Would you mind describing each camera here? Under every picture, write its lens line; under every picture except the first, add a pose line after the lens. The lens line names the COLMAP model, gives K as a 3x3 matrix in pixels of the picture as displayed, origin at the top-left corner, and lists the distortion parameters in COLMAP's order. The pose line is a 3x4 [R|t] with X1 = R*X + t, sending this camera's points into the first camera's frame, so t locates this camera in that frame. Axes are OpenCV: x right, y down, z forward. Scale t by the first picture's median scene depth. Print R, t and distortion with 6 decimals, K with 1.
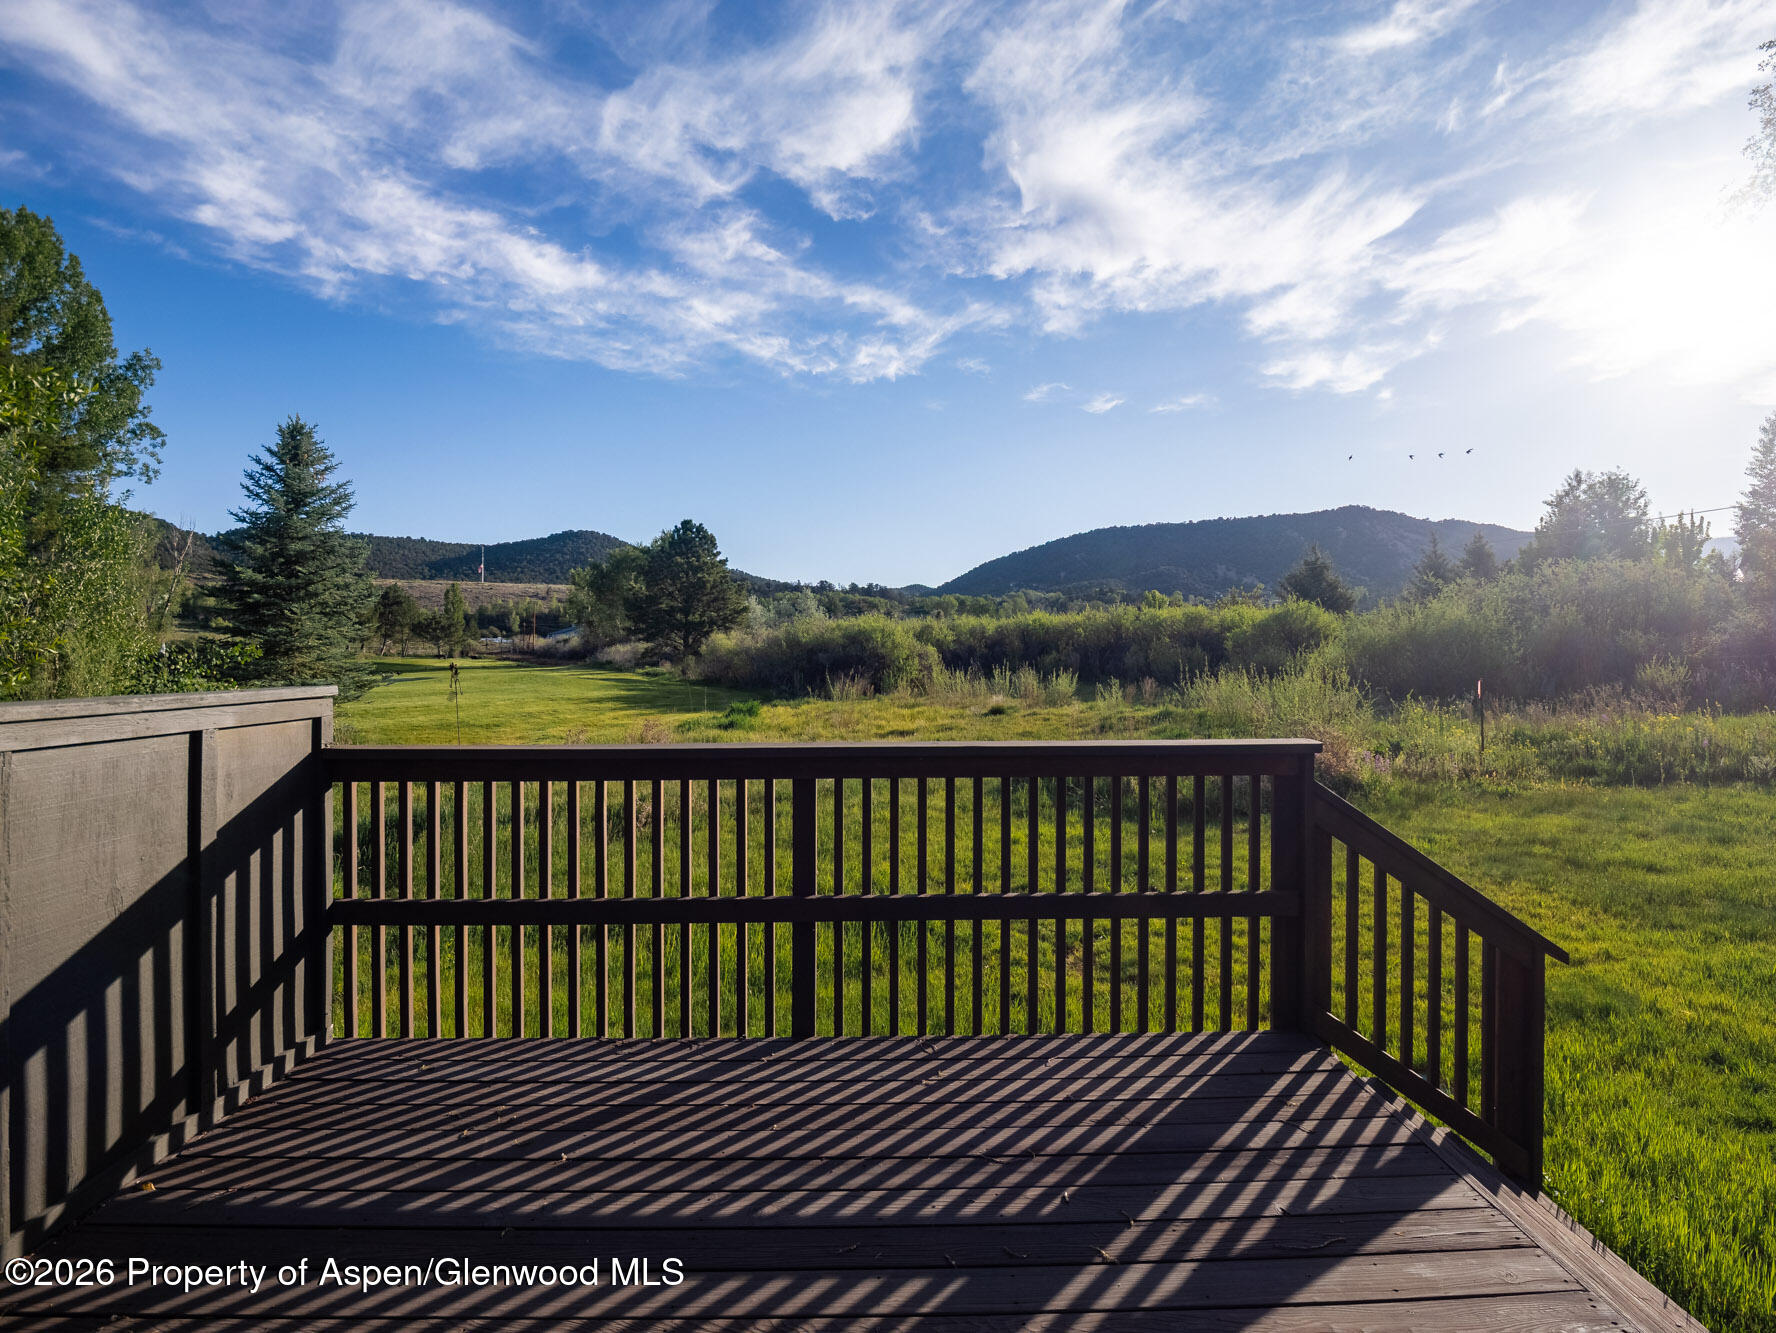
lens RADIAL K [[850.2, 0, 888.0], [0, 850.2, 658.5], [0, 0, 1]] dist [-0.017948, -0.000093]
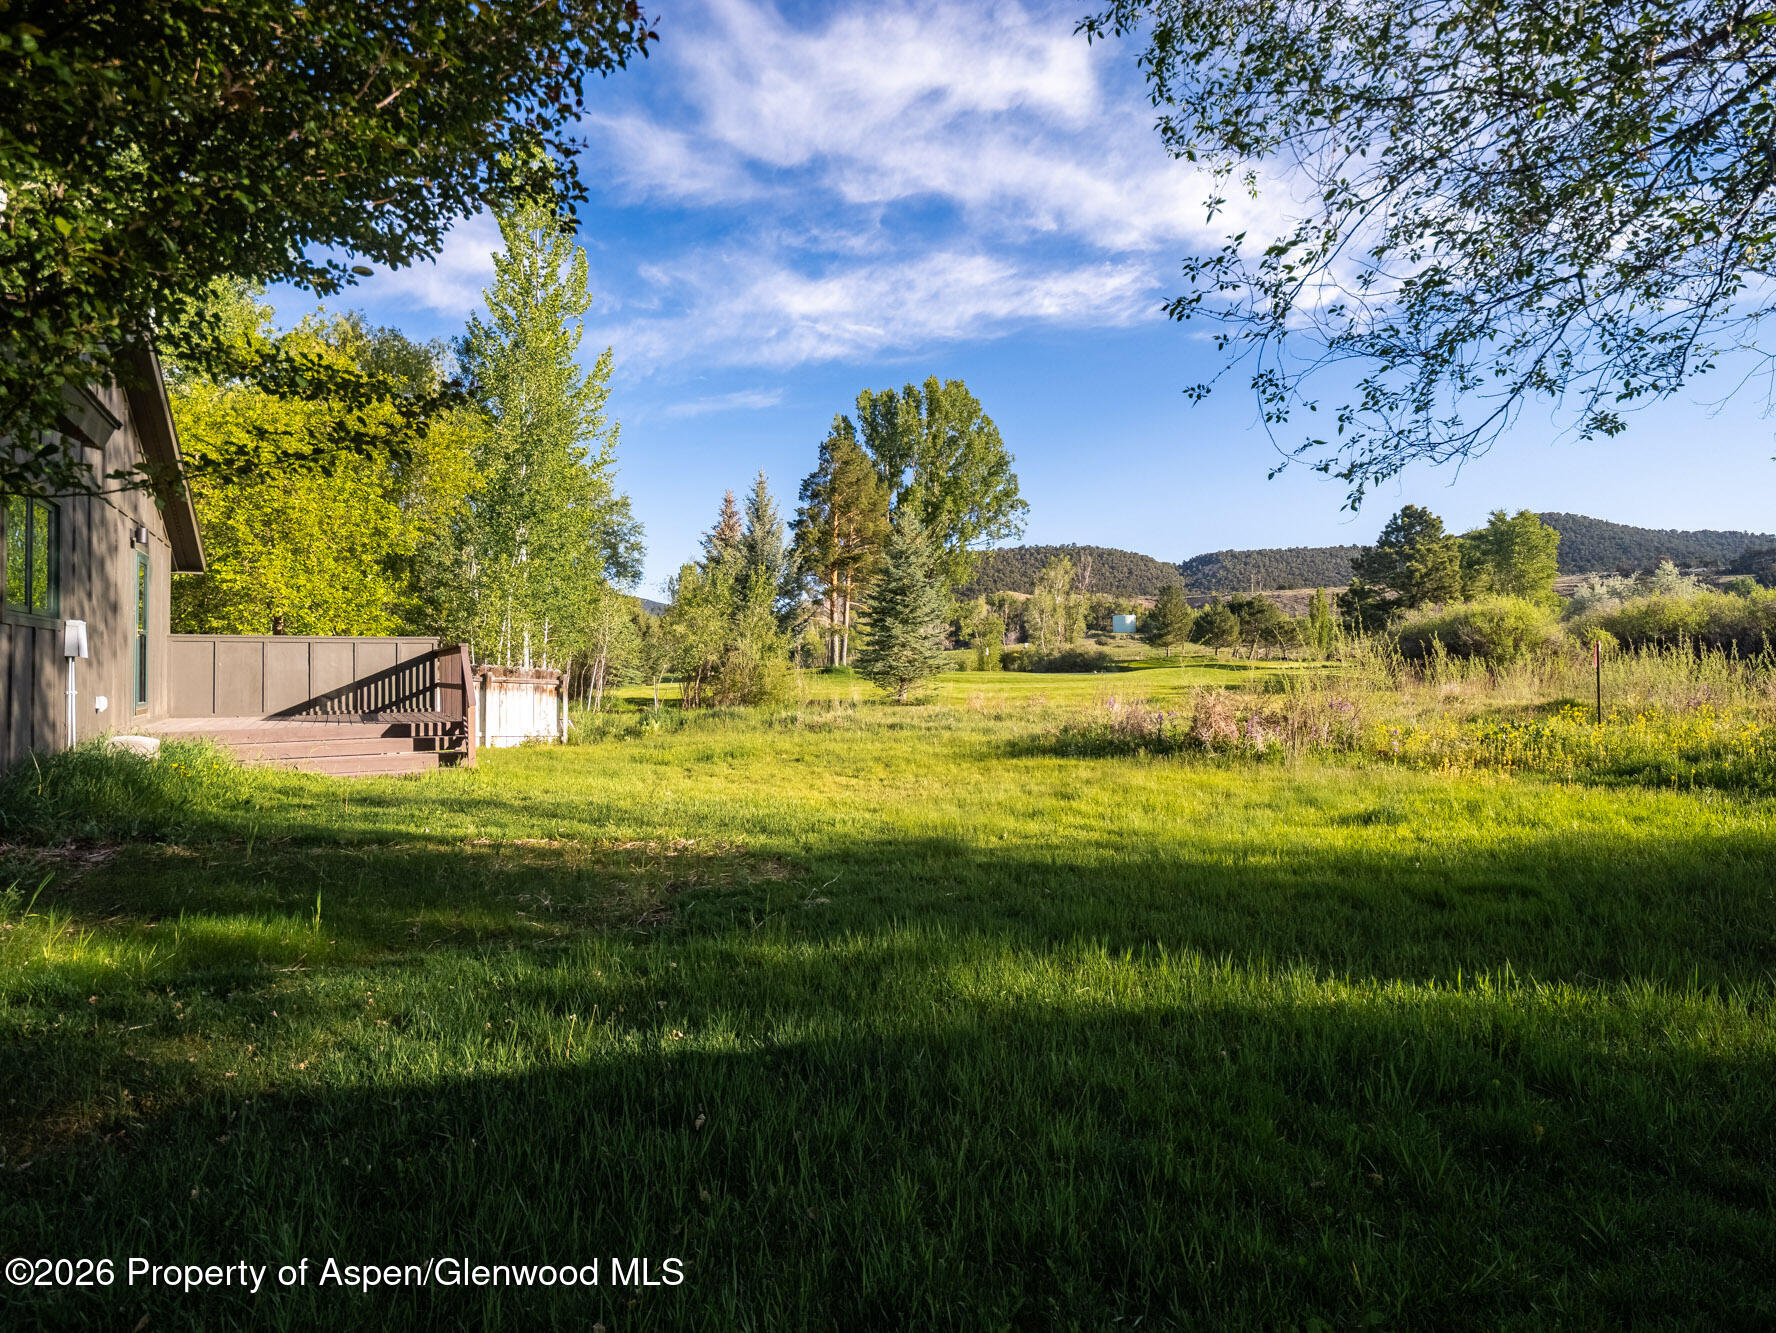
lens RADIAL K [[850.2, 0, 888.0], [0, 850.2, 658.5], [0, 0, 1]] dist [-0.017948, -0.000093]
pose [[0.520924, -0.009982, -0.853545, 0.254719], [0.003278, 0.999948, -0.009694, 0.011087], [0.853597, 0.002252, 0.520929, 0.035988]]
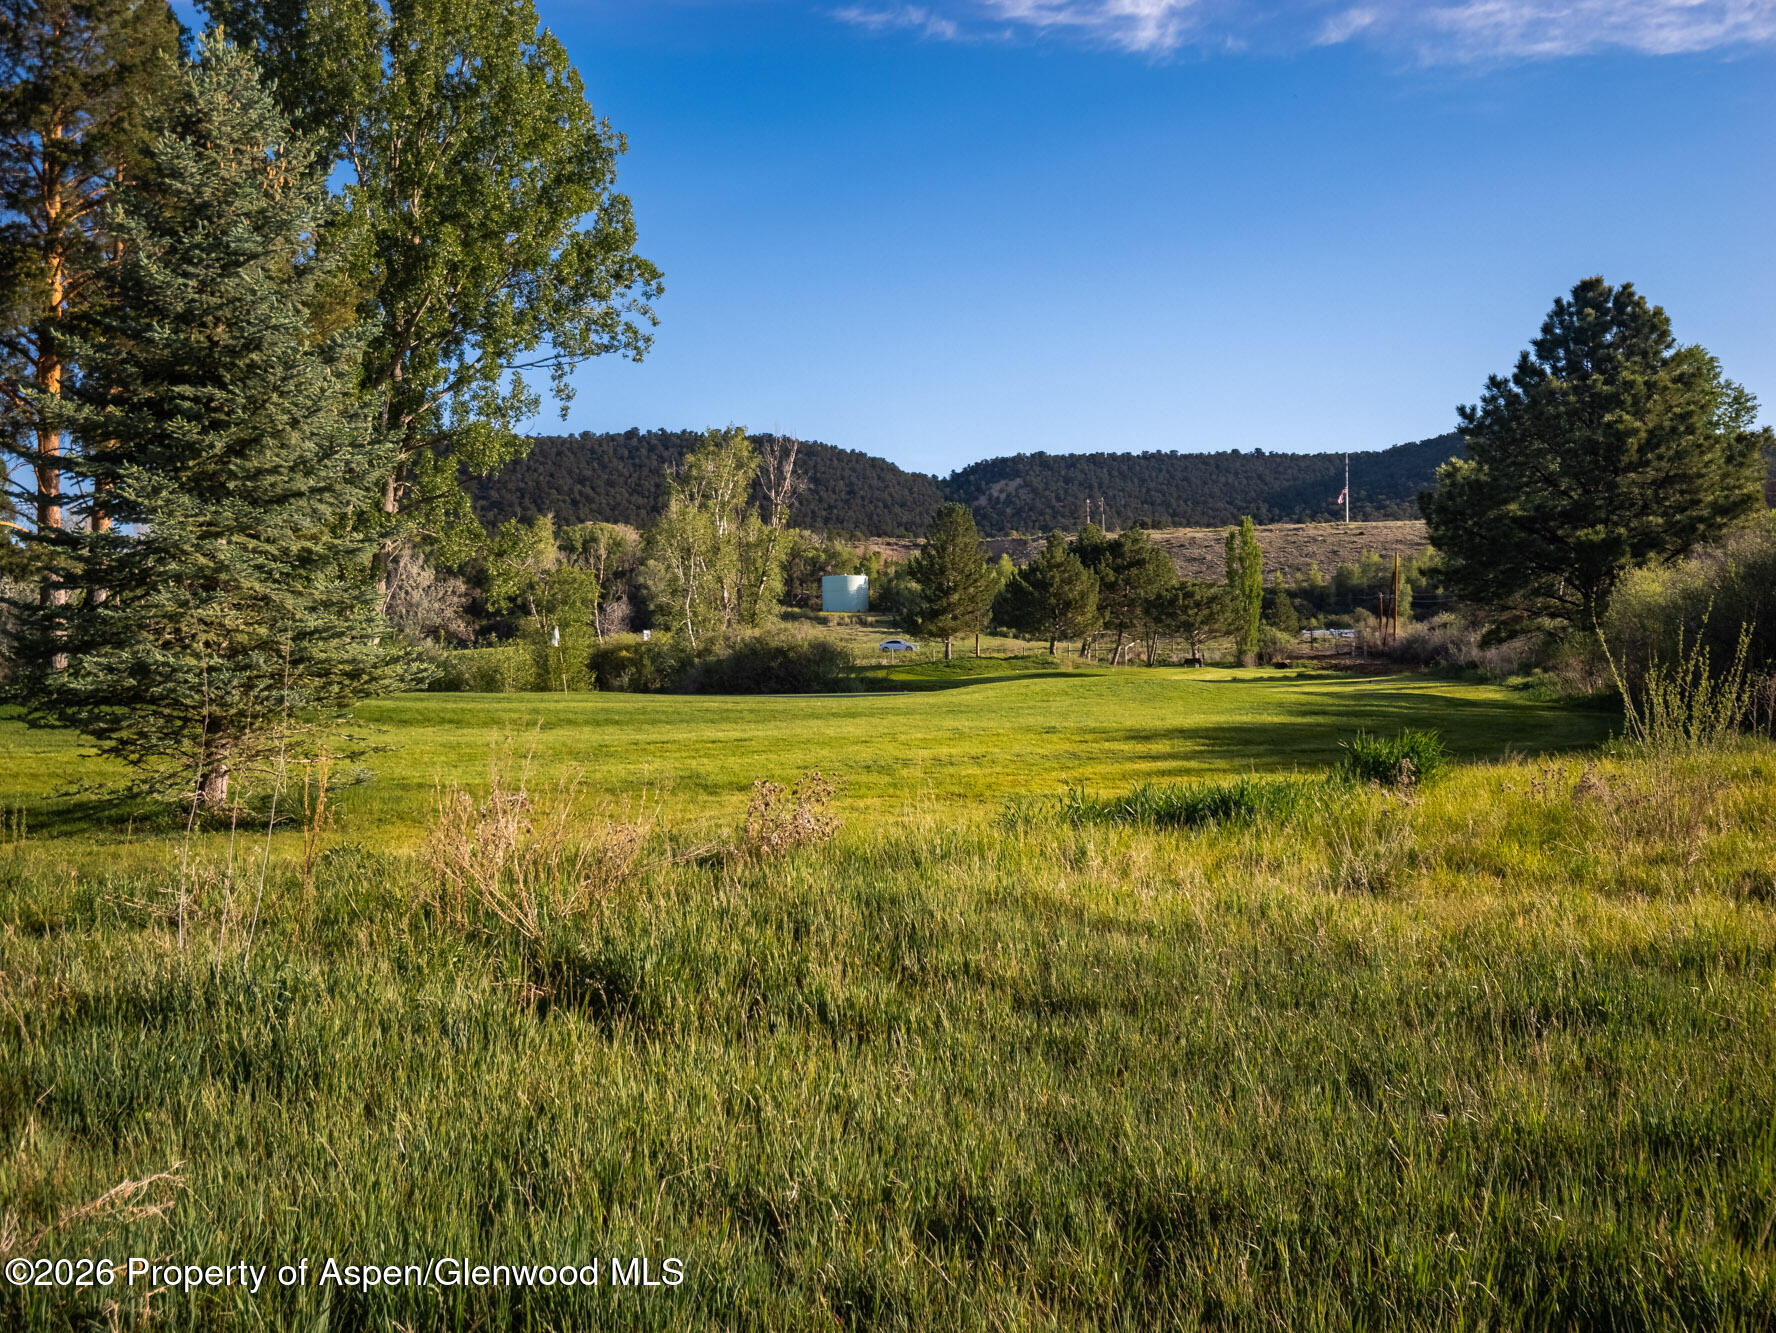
lens RADIAL K [[1749.8, 0, 894.4], [0, 1749.8, 676.2], [0, 0, 1]] dist [0.035102, -0.015899]
pose [[0.753186, -0.008684, -0.657750, 0.047434], [0.009483, 0.999952, -0.002344, 0.013831], [0.657739, -0.004472, 0.753232, 0.200324]]
